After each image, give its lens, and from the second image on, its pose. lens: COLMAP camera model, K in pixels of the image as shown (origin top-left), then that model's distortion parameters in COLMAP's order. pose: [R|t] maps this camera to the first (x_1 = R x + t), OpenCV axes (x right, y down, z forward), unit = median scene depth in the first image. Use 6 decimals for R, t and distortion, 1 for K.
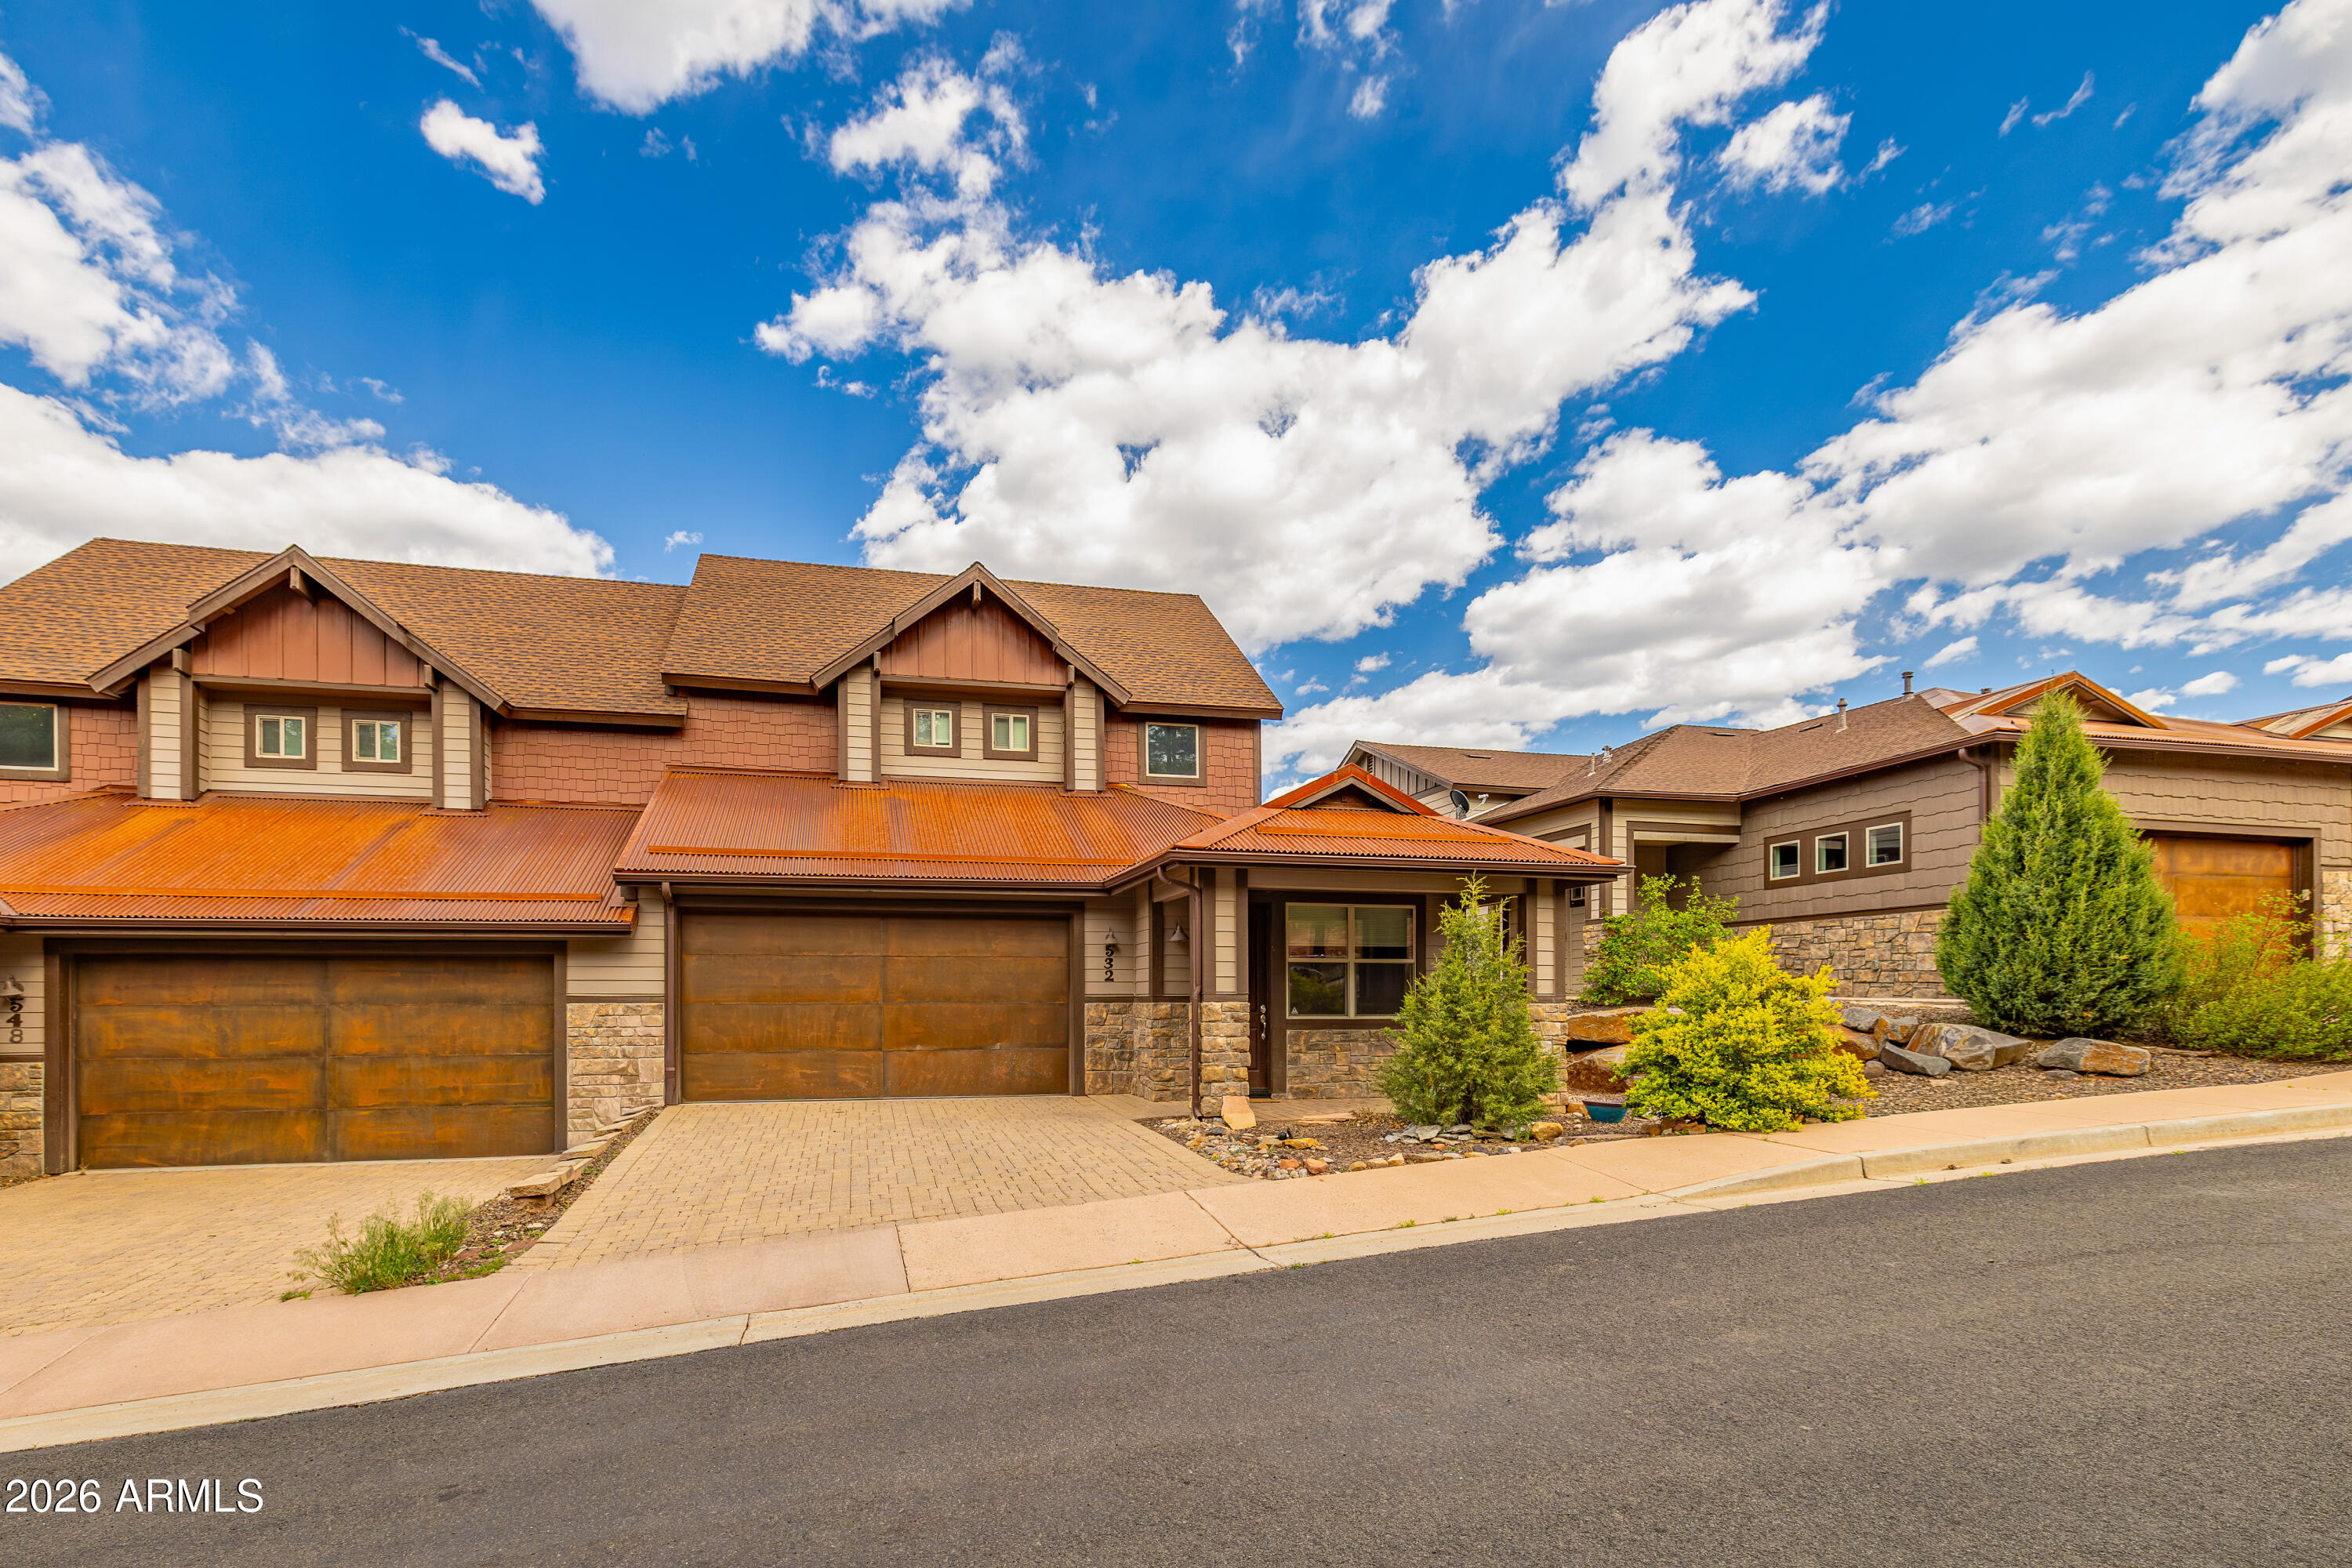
lens RADIAL K [[1110.9, 0, 1185.4], [0, 1110.9, 982.8], [0, 0, 1]] dist [-0.010886, 0.000031]
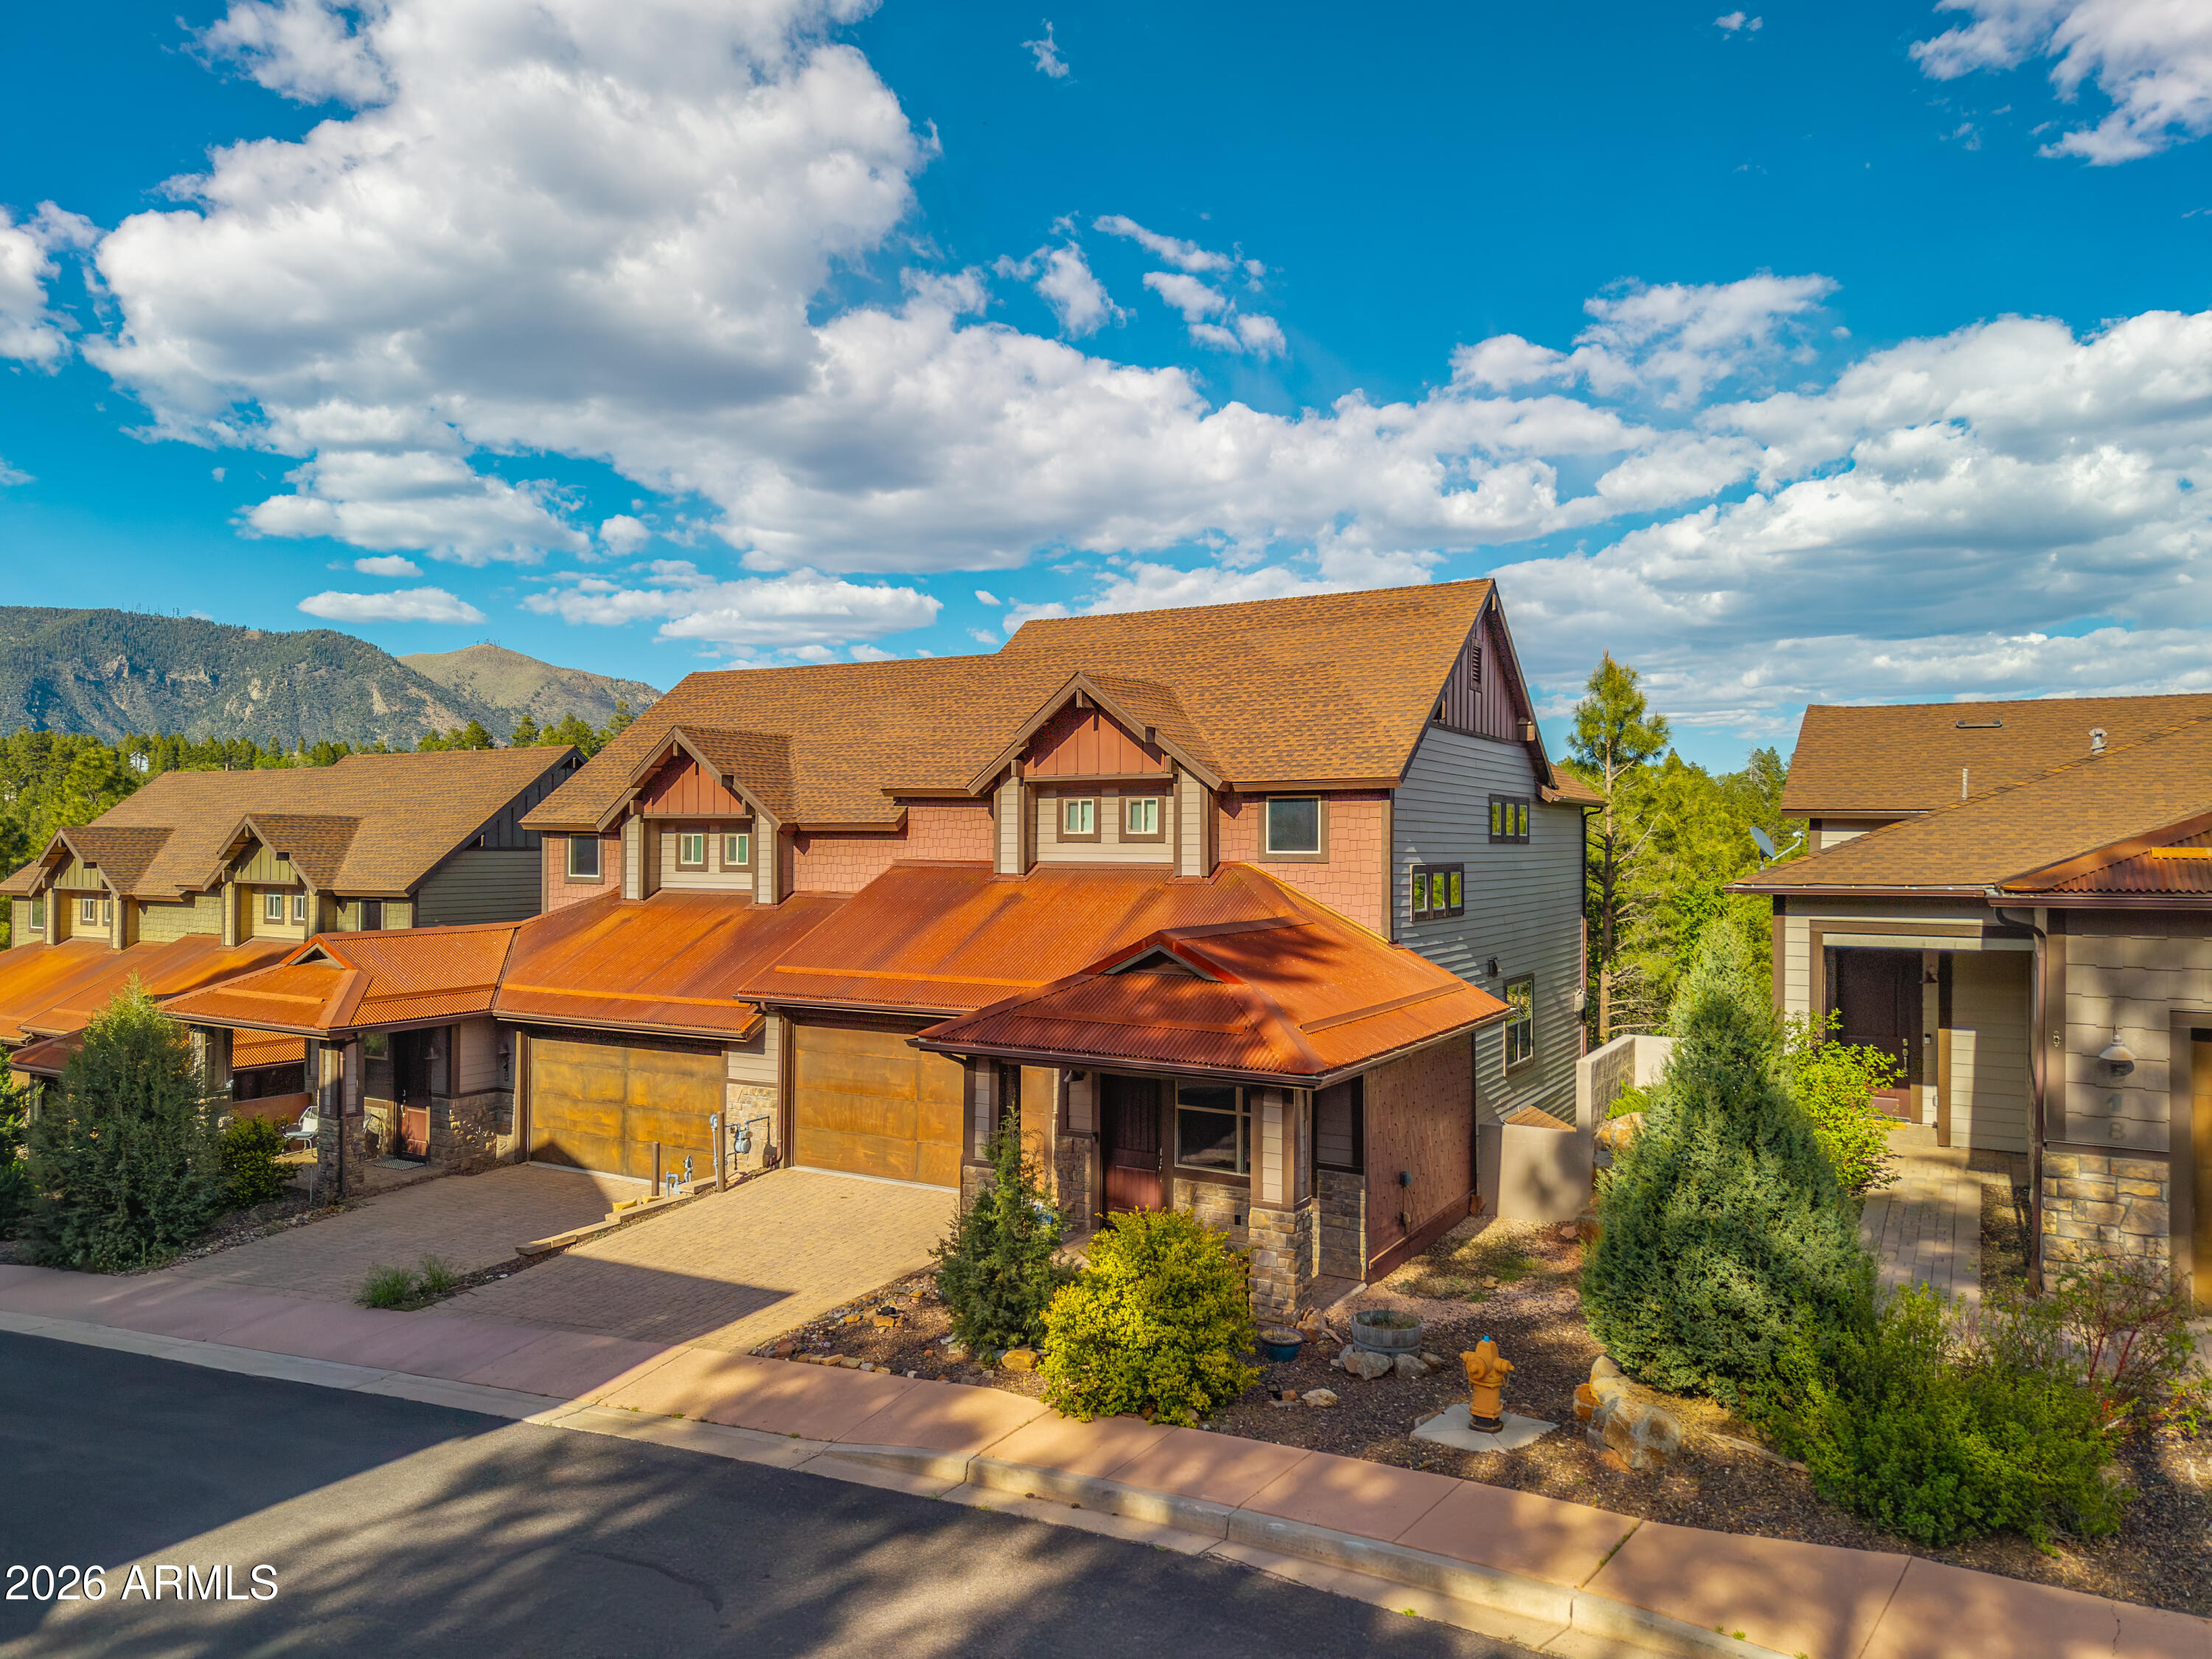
lens RADIAL K [[1453.7, 0, 1106.0], [0, 1453.7, 829.5], [0, 0, 1]] dist [0.054503, -0.042577]
pose [[0.729595, -0.003825, -0.683869, 0.792723], [0.001471, 0.999991, -0.004025, -0.222727], [0.683878, 0.001931, 0.729594, -0.004929]]
